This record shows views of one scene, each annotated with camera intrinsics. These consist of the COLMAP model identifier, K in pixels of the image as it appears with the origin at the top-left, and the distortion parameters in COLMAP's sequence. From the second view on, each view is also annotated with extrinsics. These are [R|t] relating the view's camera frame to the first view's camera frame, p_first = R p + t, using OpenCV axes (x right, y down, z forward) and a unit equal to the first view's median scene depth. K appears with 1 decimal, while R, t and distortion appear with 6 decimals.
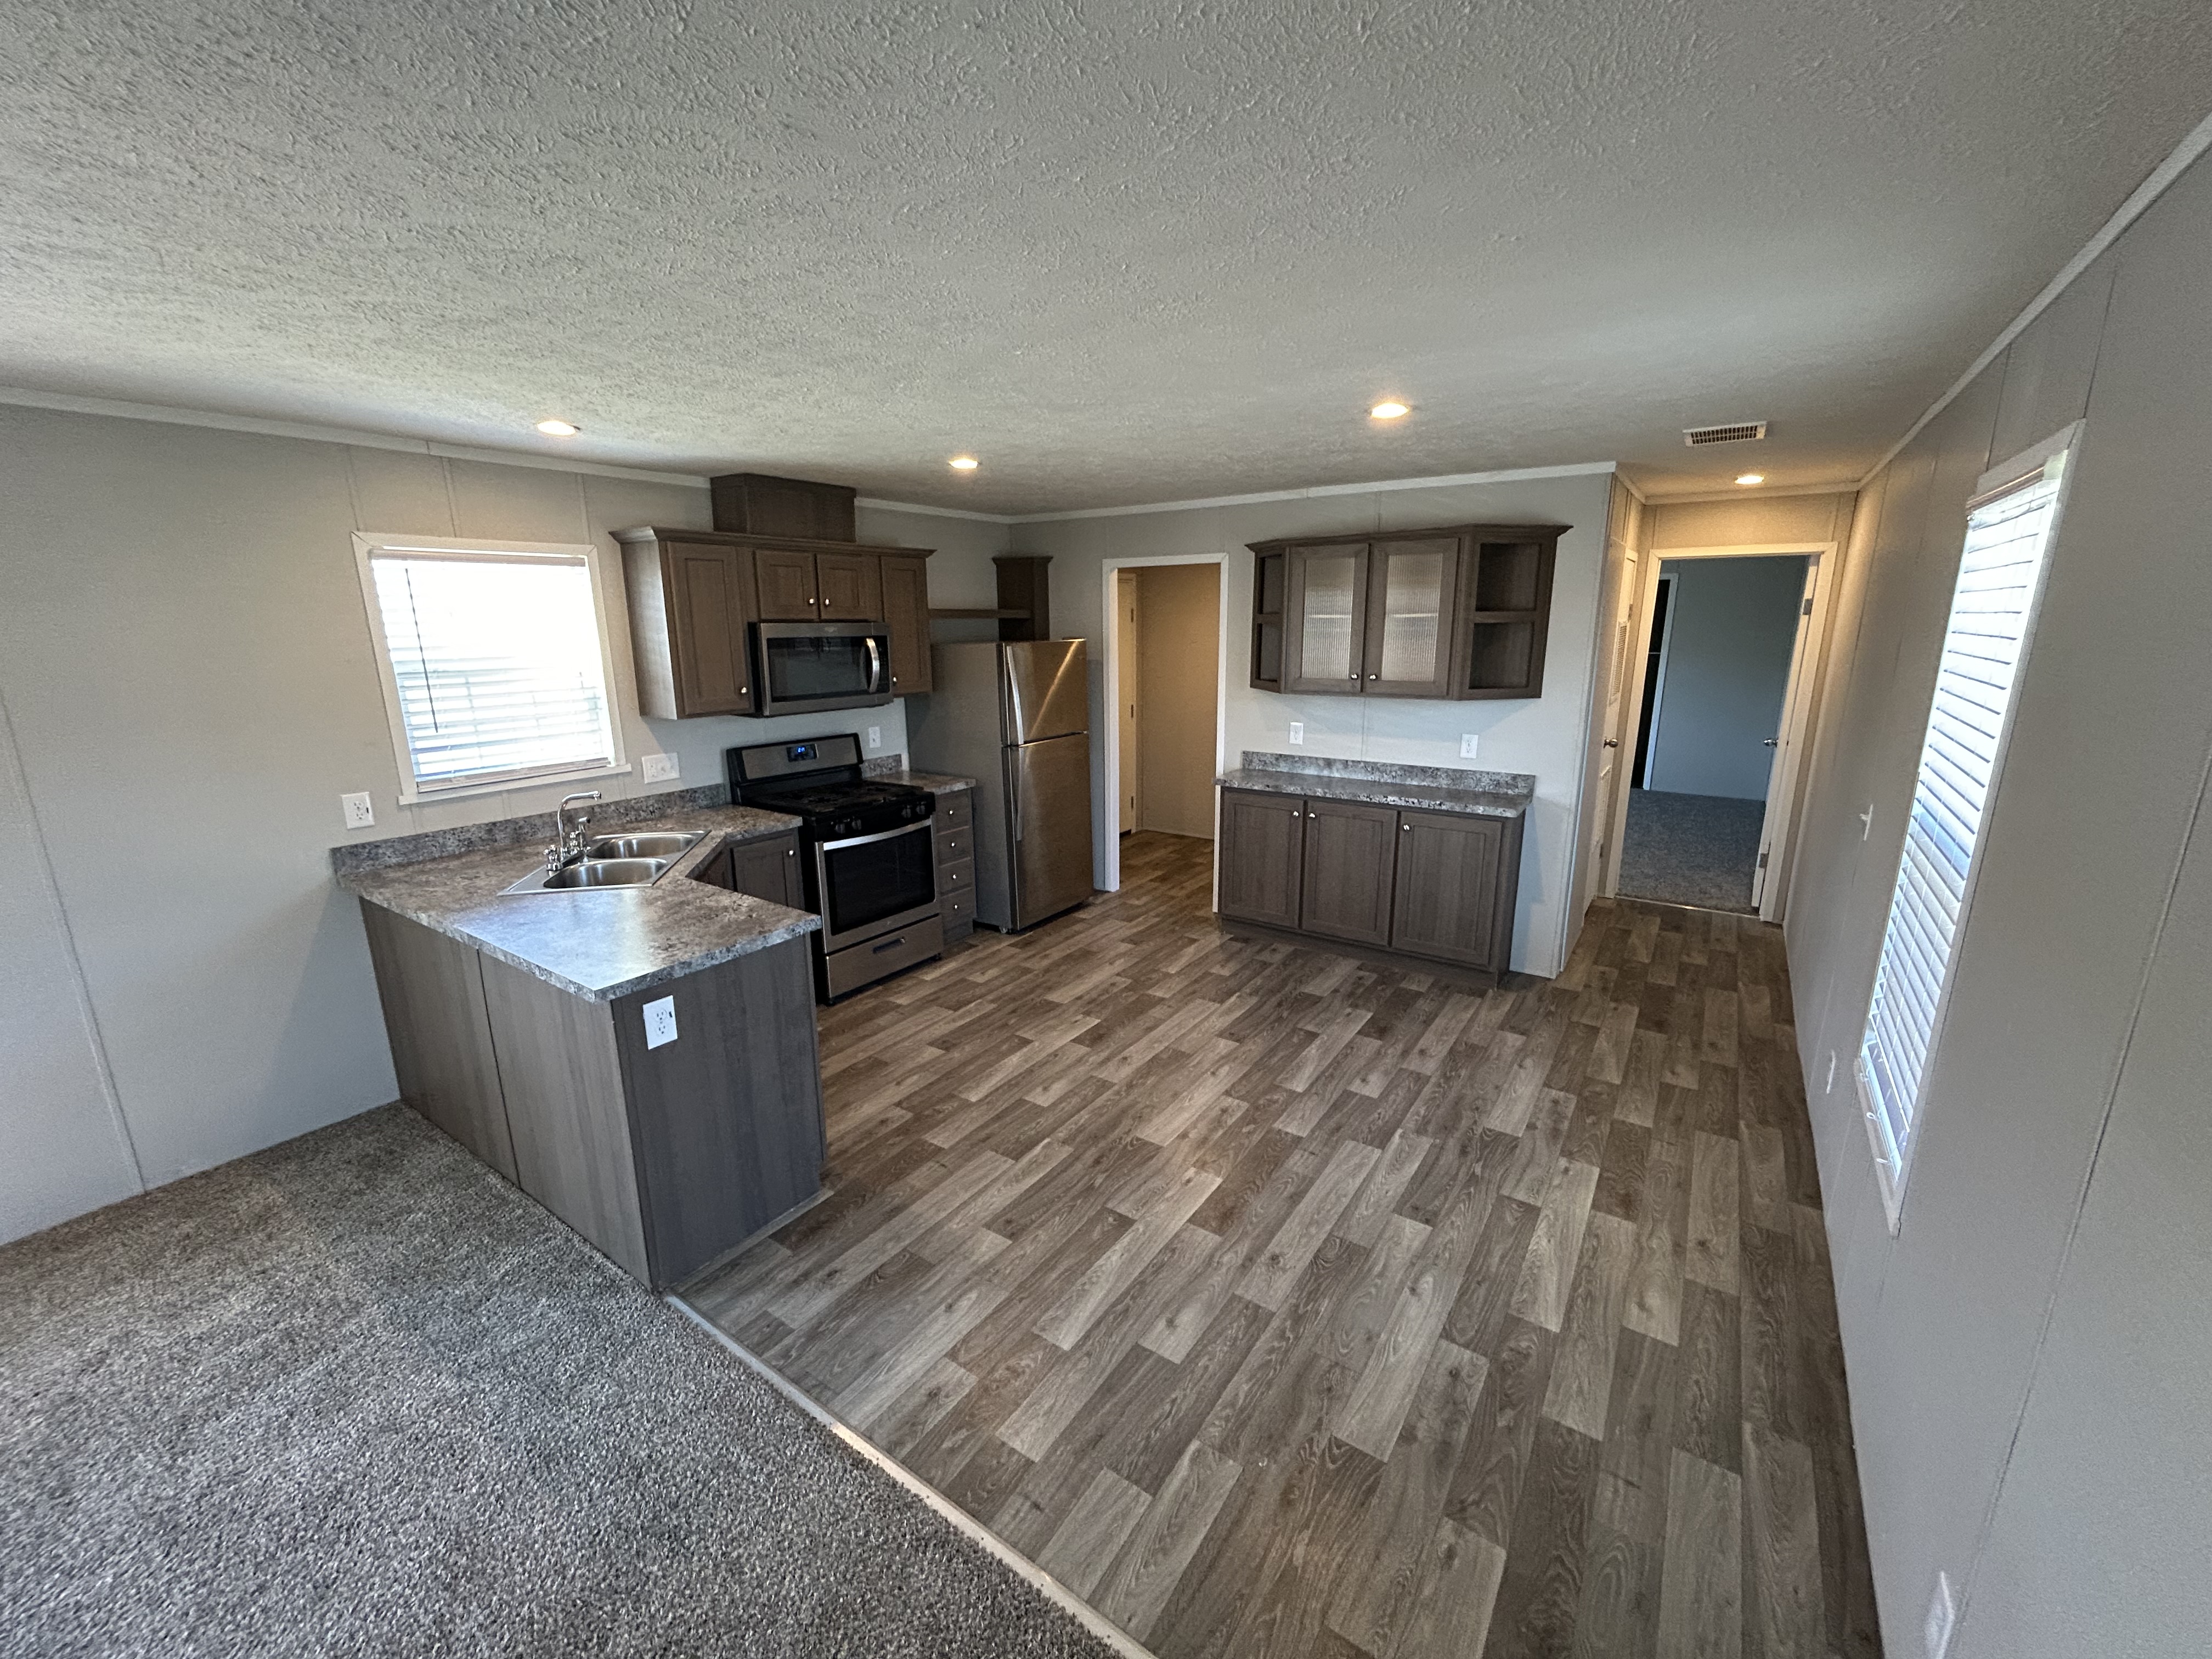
lens RADIAL K [[892.2, 0, 1099.3], [0, 892.2, 831.4], [0, 0, 1]] dist [-0.002075, -0.000135]
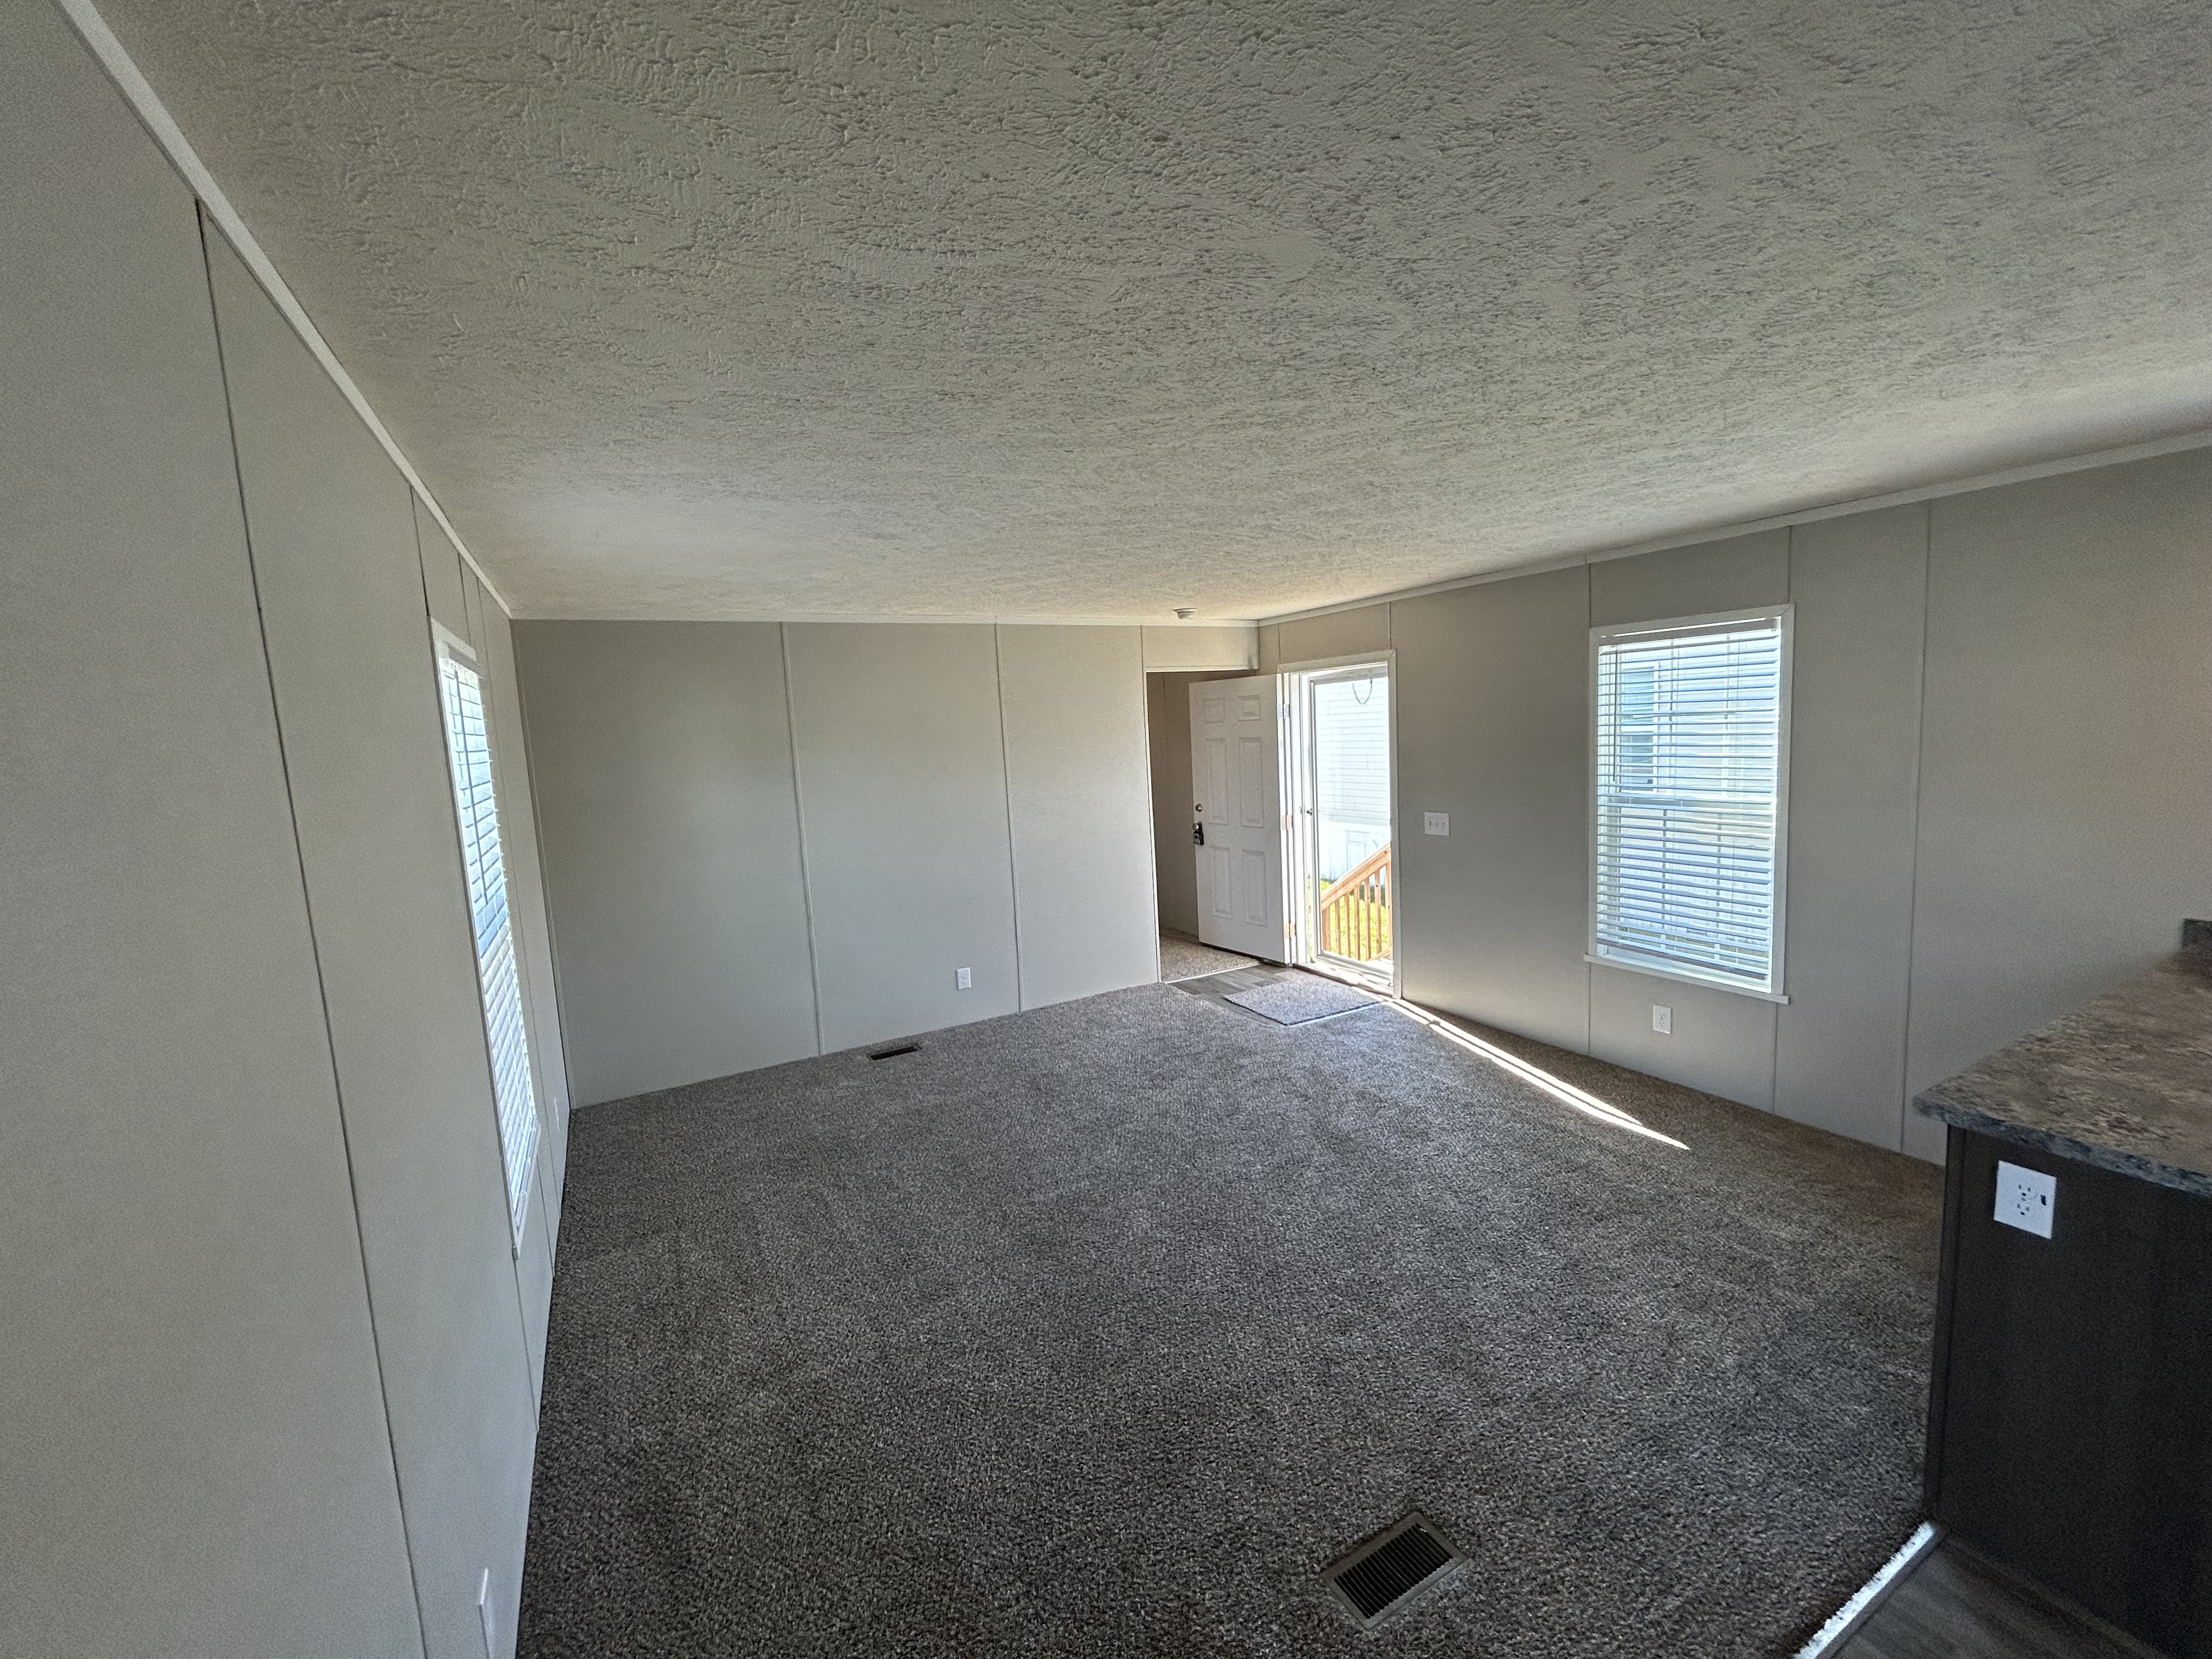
lens RADIAL K [[892.2, 0, 1096.3], [0, 892.2, 831.2], [0, 0, 1]] dist [-0.002075, -0.000135]
pose [[-0.453309, 0.137473, -0.880689, 0.510350], [-0.156844, 0.960317, 0.230633, -0.140023], [0.877446, 0.242679, -0.413758, 0.630069]]
